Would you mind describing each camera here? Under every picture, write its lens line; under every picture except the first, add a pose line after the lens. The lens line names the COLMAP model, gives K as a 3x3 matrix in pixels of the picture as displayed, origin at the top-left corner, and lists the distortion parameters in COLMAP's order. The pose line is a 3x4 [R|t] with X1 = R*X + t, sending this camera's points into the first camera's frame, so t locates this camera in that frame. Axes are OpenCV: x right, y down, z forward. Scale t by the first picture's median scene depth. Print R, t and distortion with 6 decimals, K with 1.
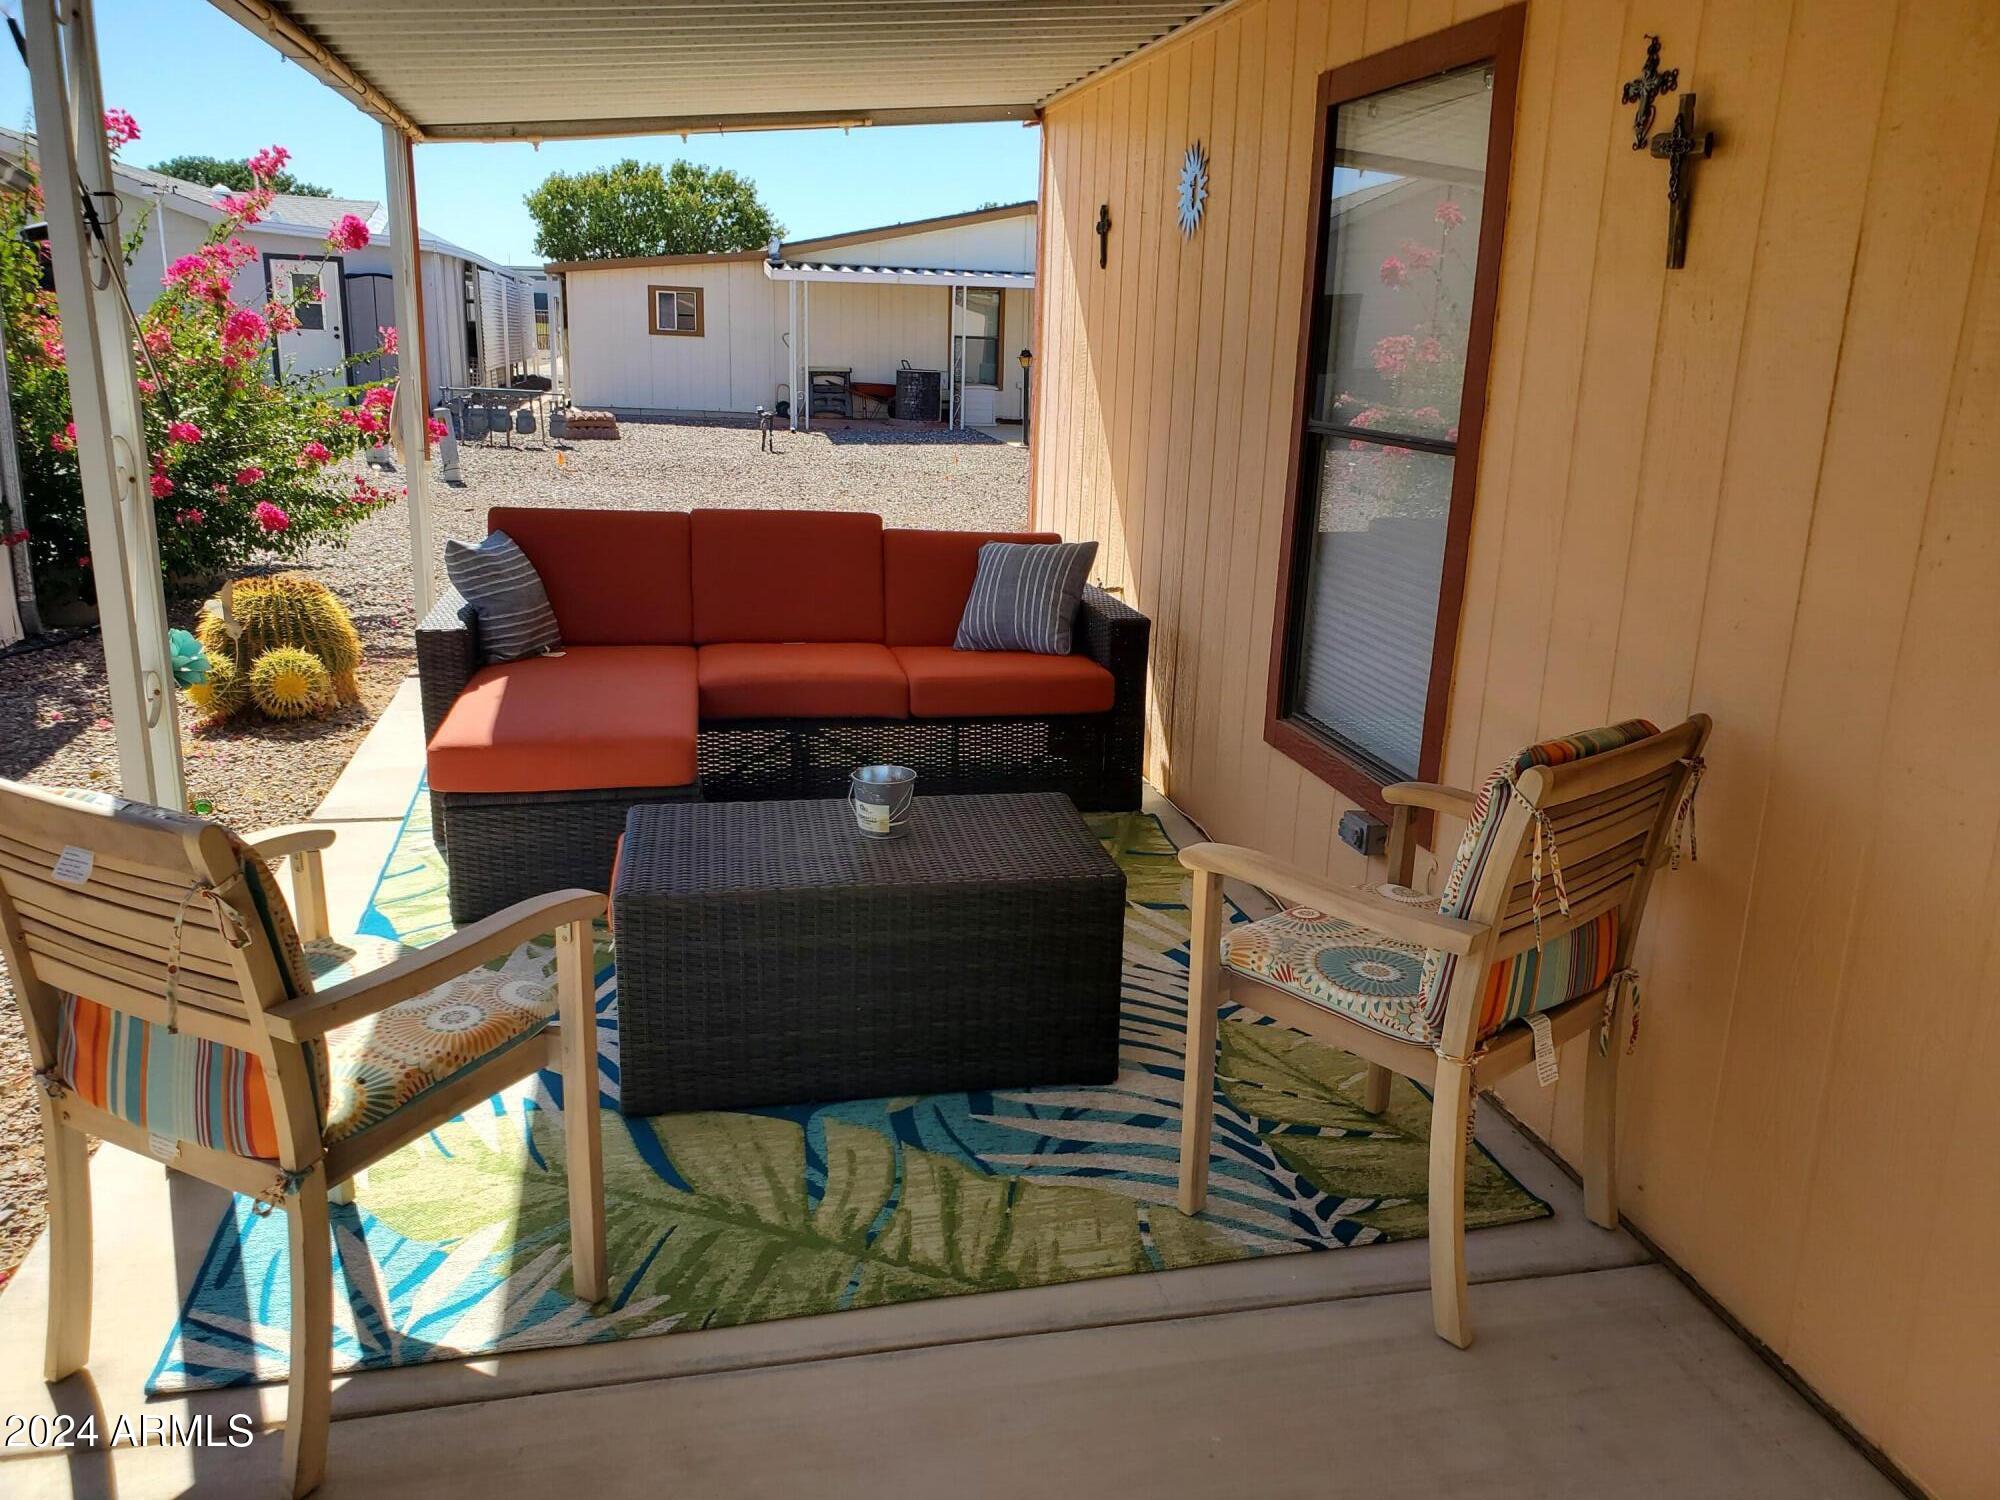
lens RADIAL K [[1548.8, 0, 1000.0], [0, 1548.8, 750.0], [0, 0, 1]] dist [-0.000086, -0.000418]
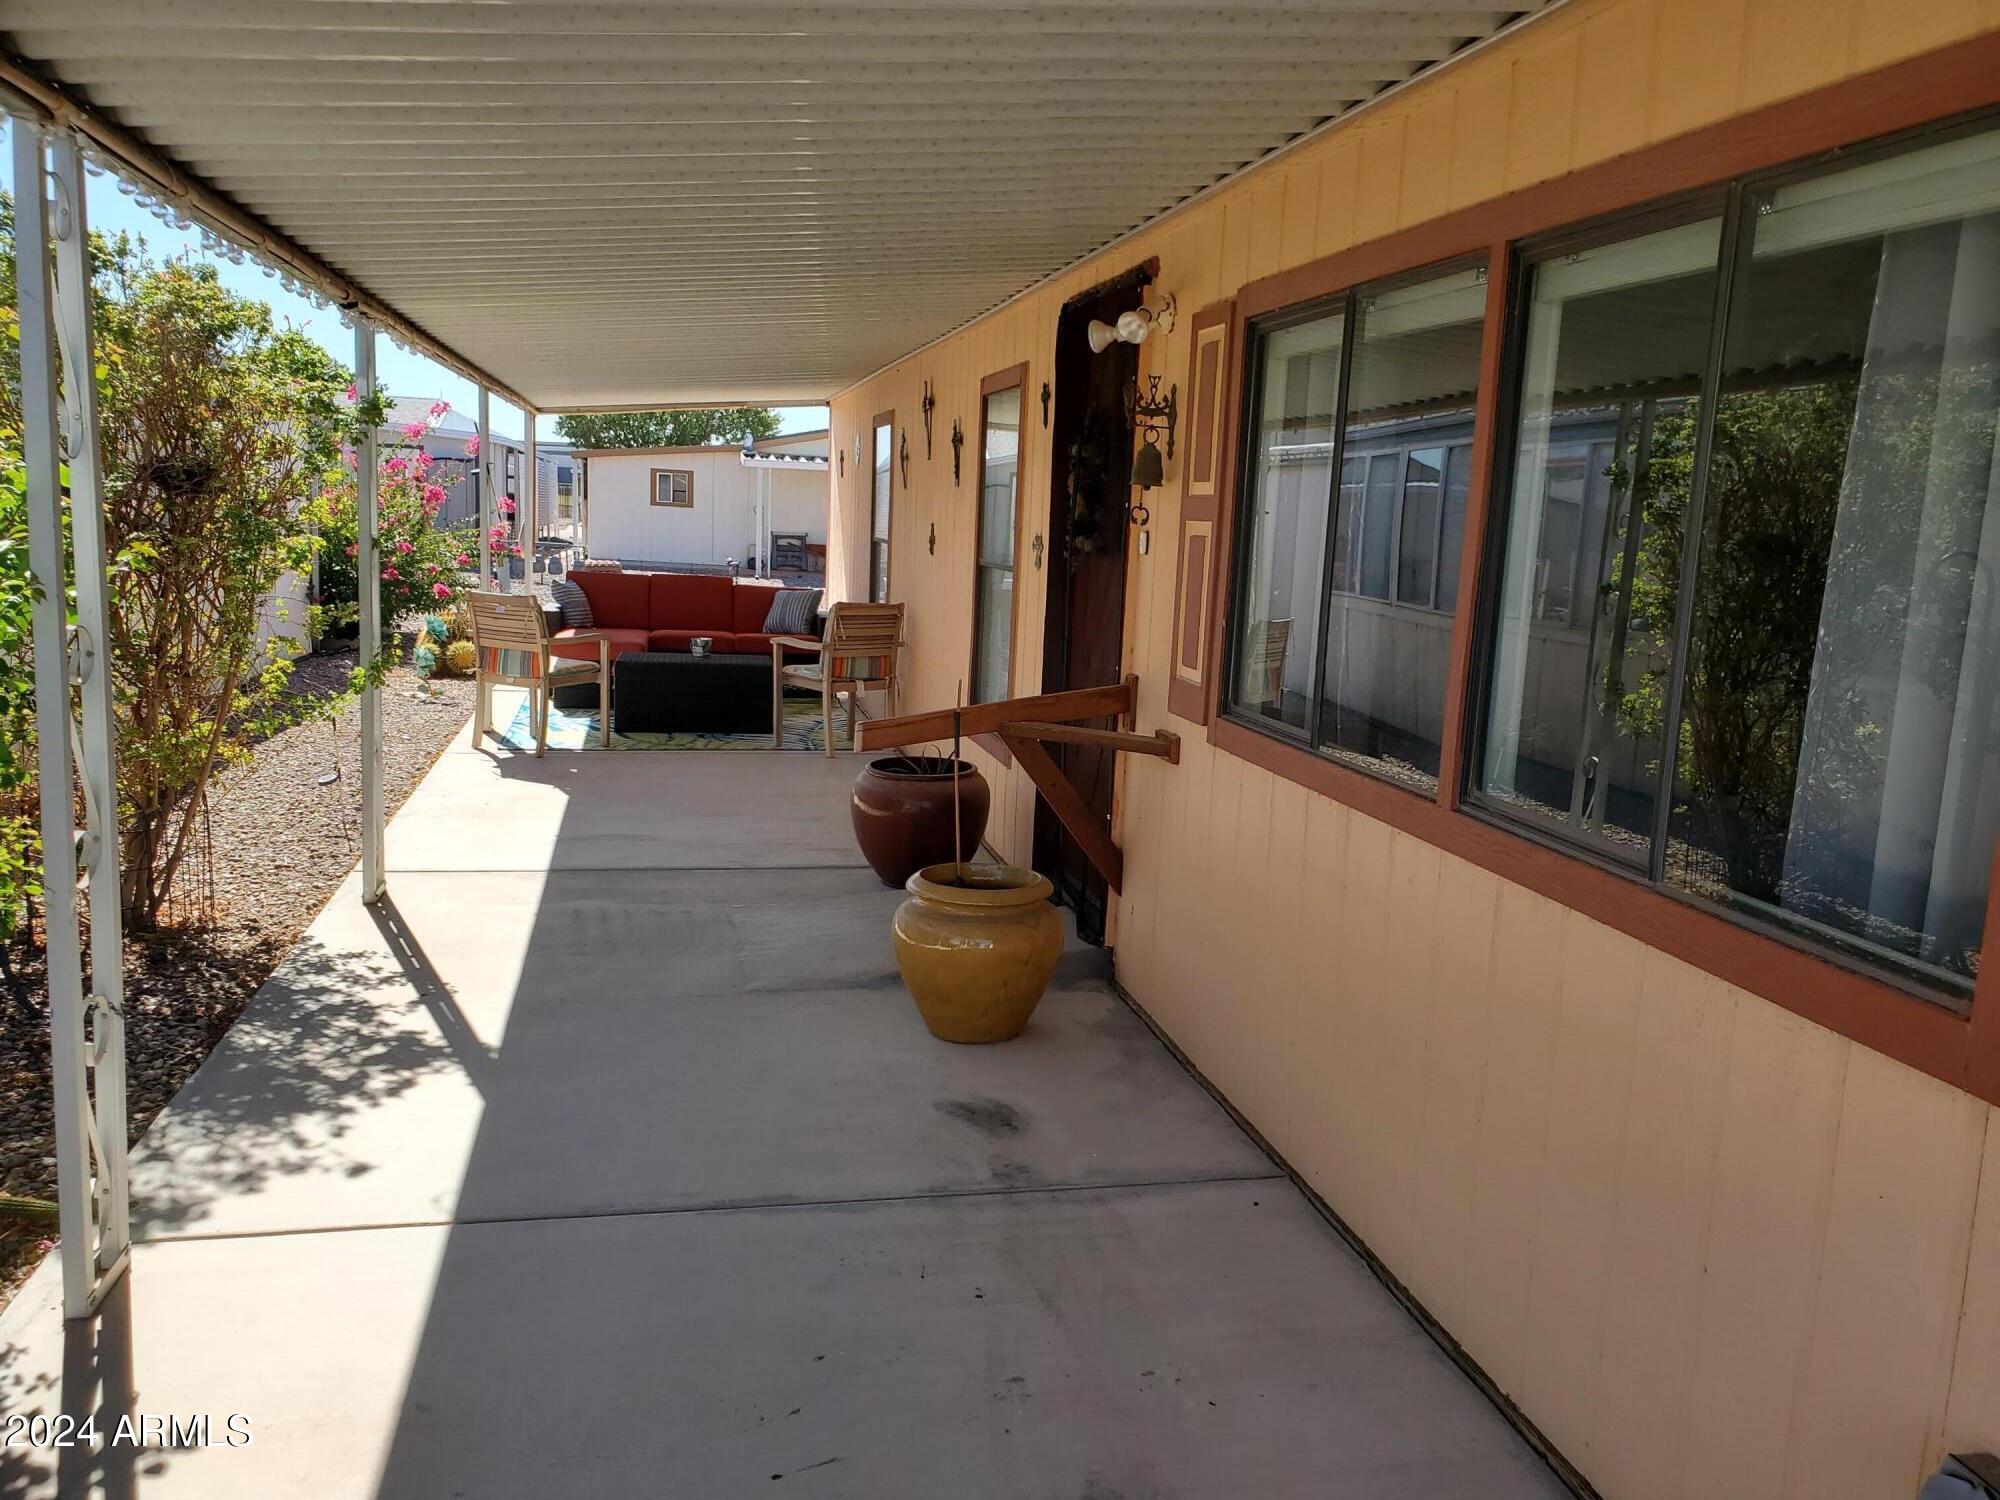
lens RADIAL K [[1503.6, 0, 1000.0], [0, 1503.6, 750.0], [0, 0, 1]] dist [0.054921, -0.001685]
pose [[0.999919, 0.011277, 0.005968, 0.063297], [-0.010590, 0.994433, -0.104833, 0.067596], [-0.007117, 0.104761, 0.994472, -0.248487]]
